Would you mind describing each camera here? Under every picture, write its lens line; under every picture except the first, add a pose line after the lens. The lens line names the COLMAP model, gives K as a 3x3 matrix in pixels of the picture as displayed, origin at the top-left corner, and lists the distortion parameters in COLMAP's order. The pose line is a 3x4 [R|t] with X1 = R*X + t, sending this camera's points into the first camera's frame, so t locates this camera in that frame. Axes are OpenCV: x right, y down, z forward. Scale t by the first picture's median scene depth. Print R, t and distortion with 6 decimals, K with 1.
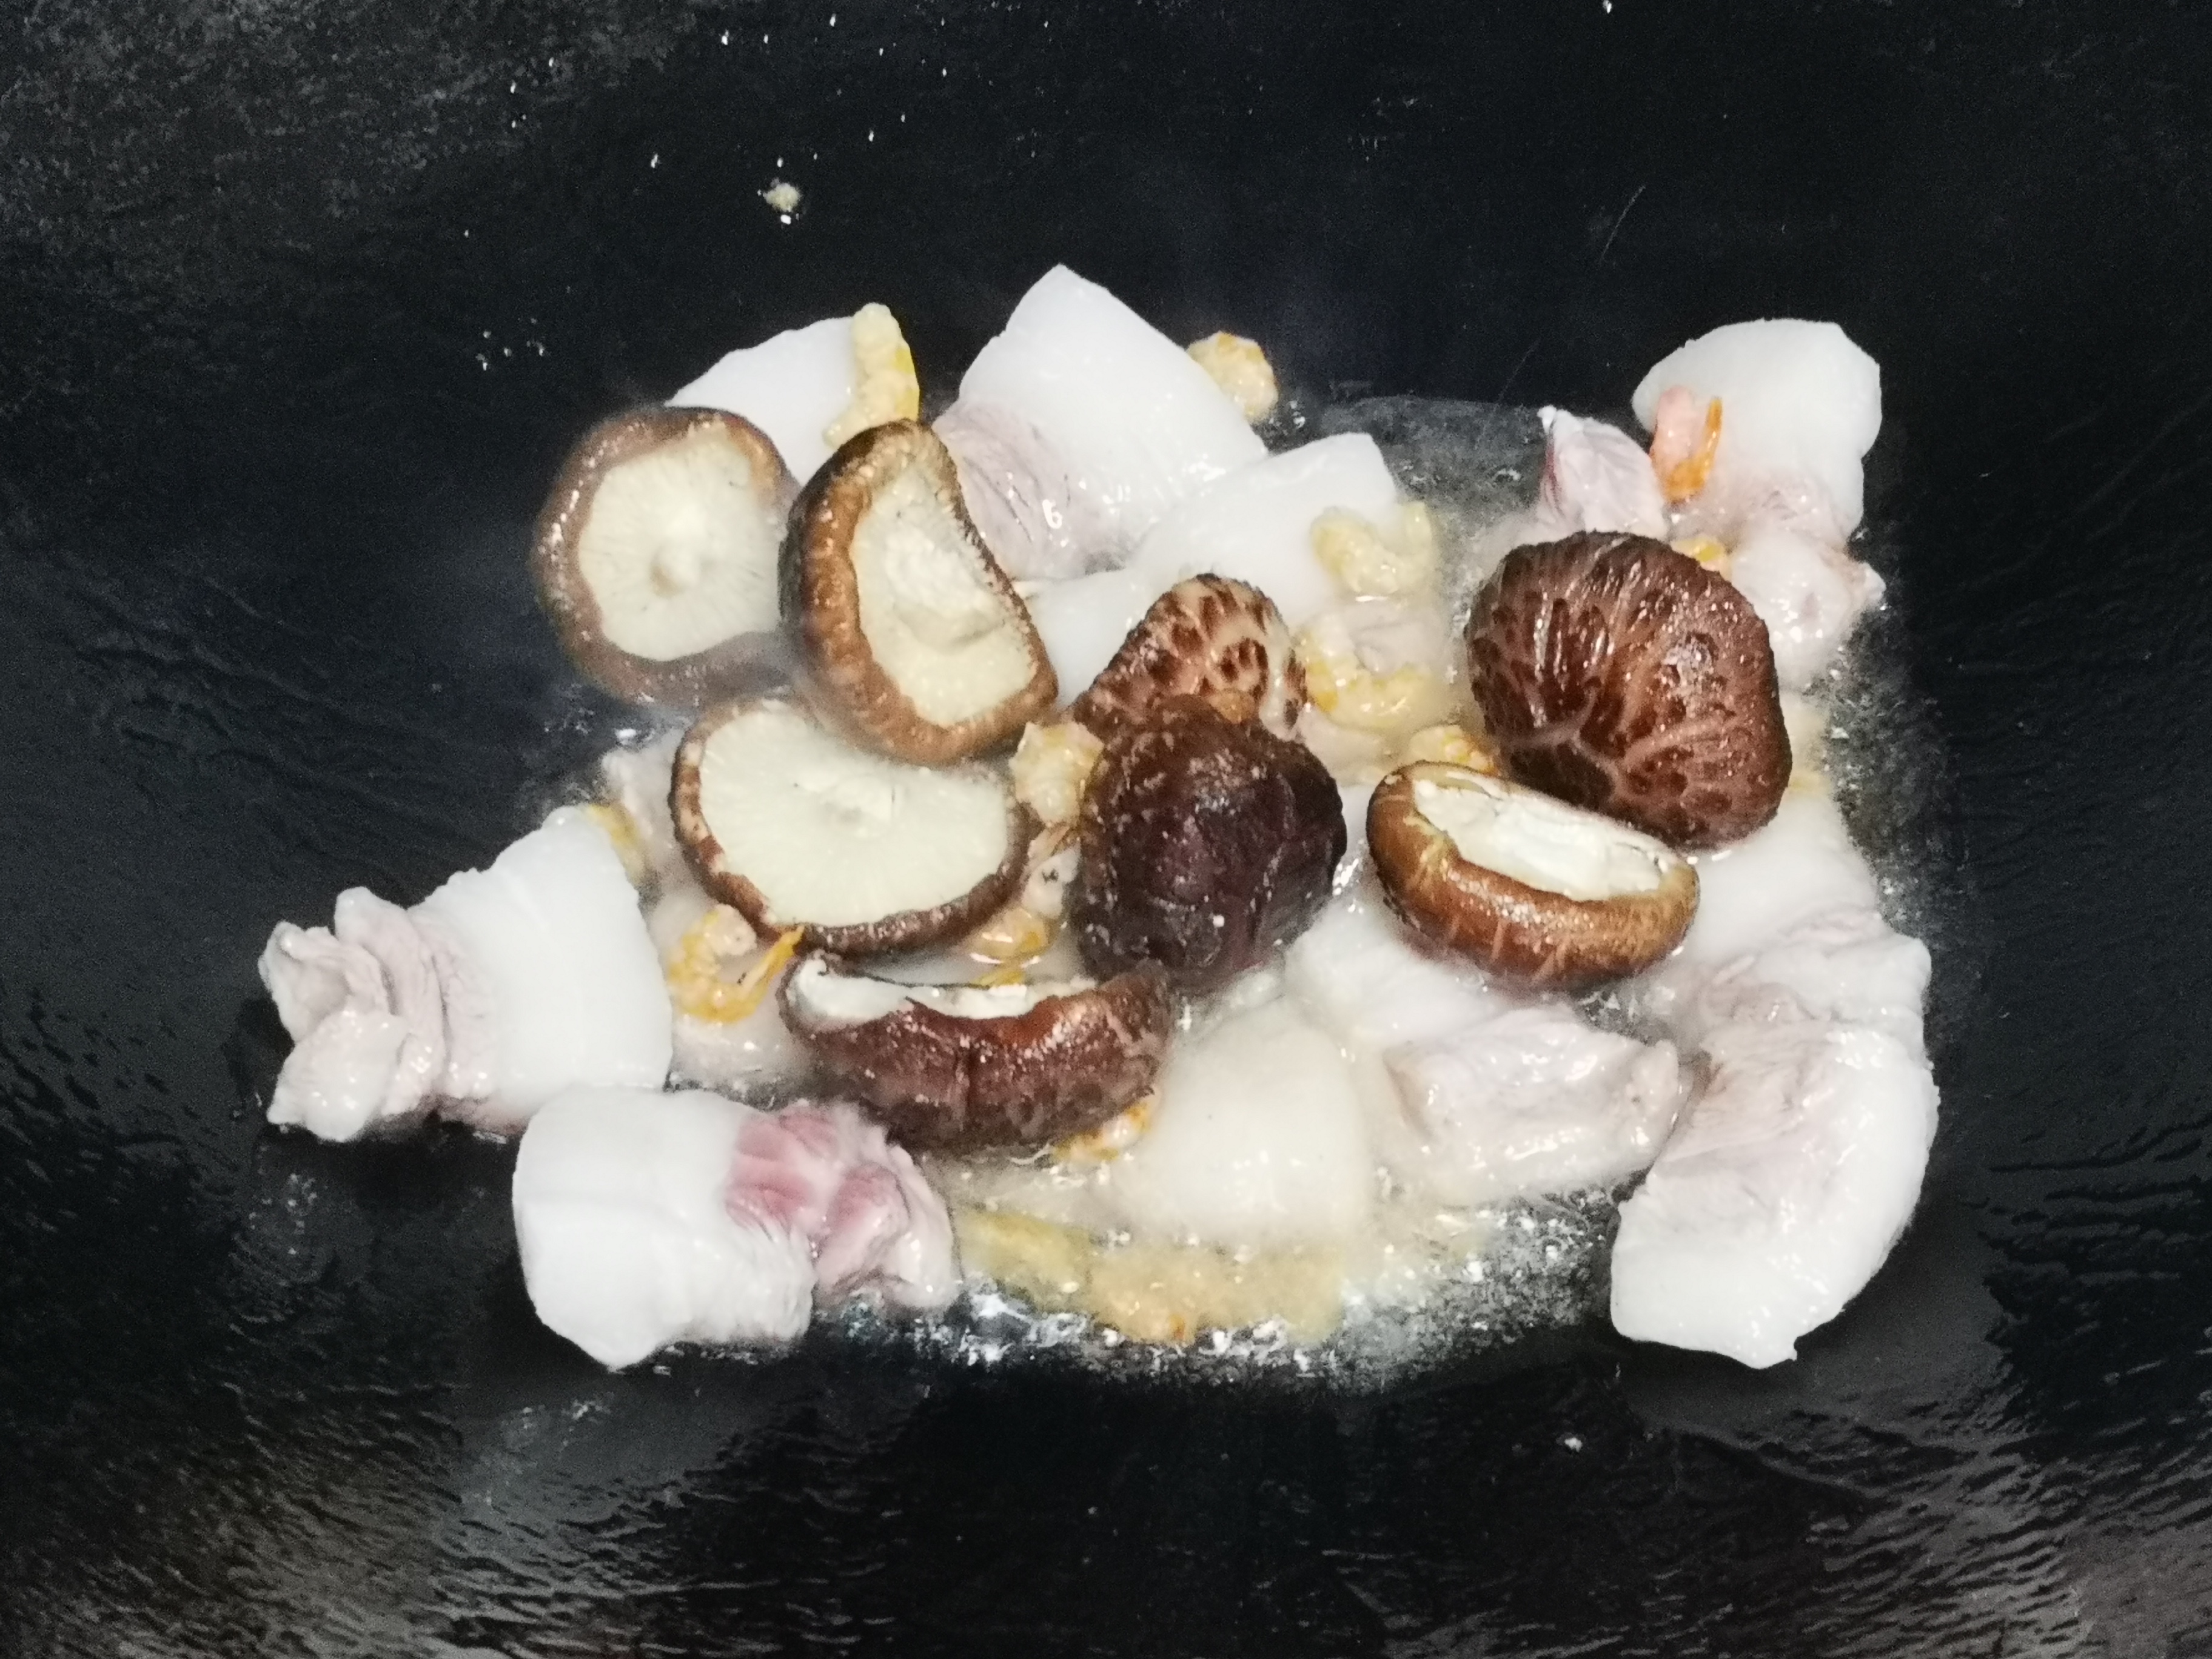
lens RADIAL K [[4755.9, 0, 1106.0], [0, 4755.9, 829.5], [0, 0, 1]] dist [0.052752, -0.267264]
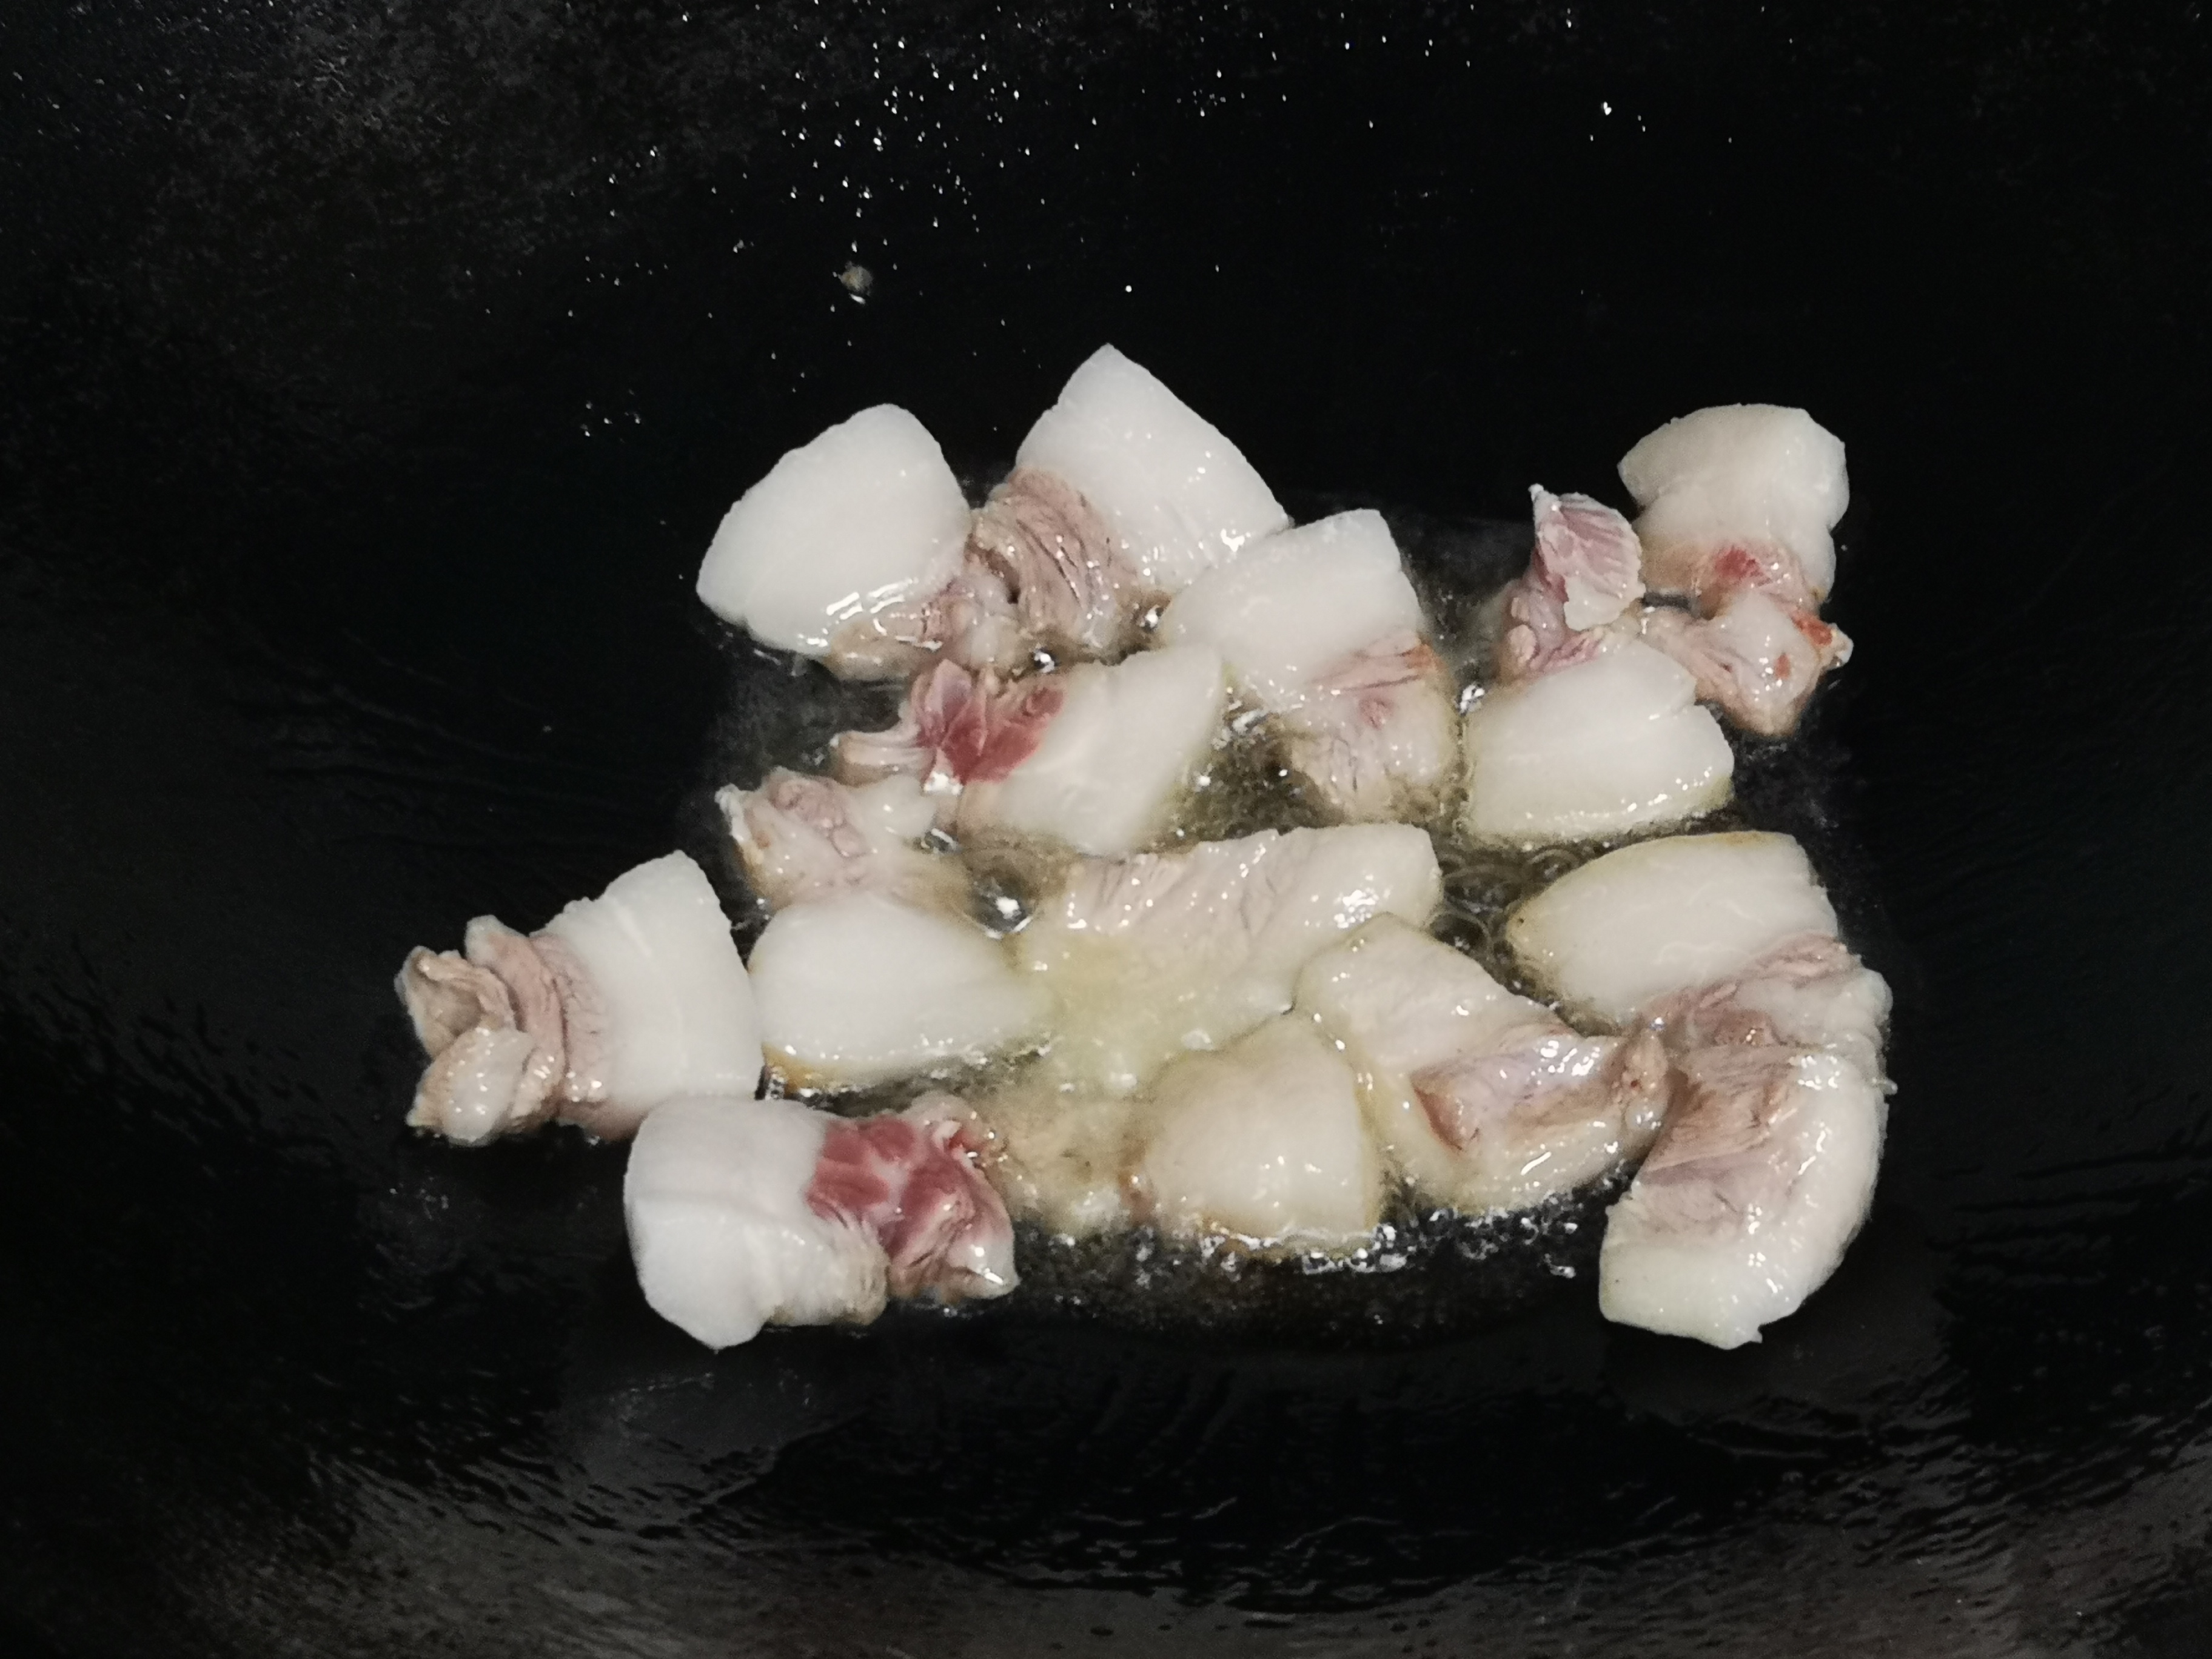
lens RADIAL K [[4651.9, 0, 1098.8], [0, 4651.9, 725.1], [0, 0, 1]] dist [0.021260, 0.589108]
pose [[0.999978, 0.005986, -0.002842, -0.009531], [-0.006019, 0.999914, -0.011688, -0.021209], [0.002772, 0.011705, 0.999928, -0.100727]]
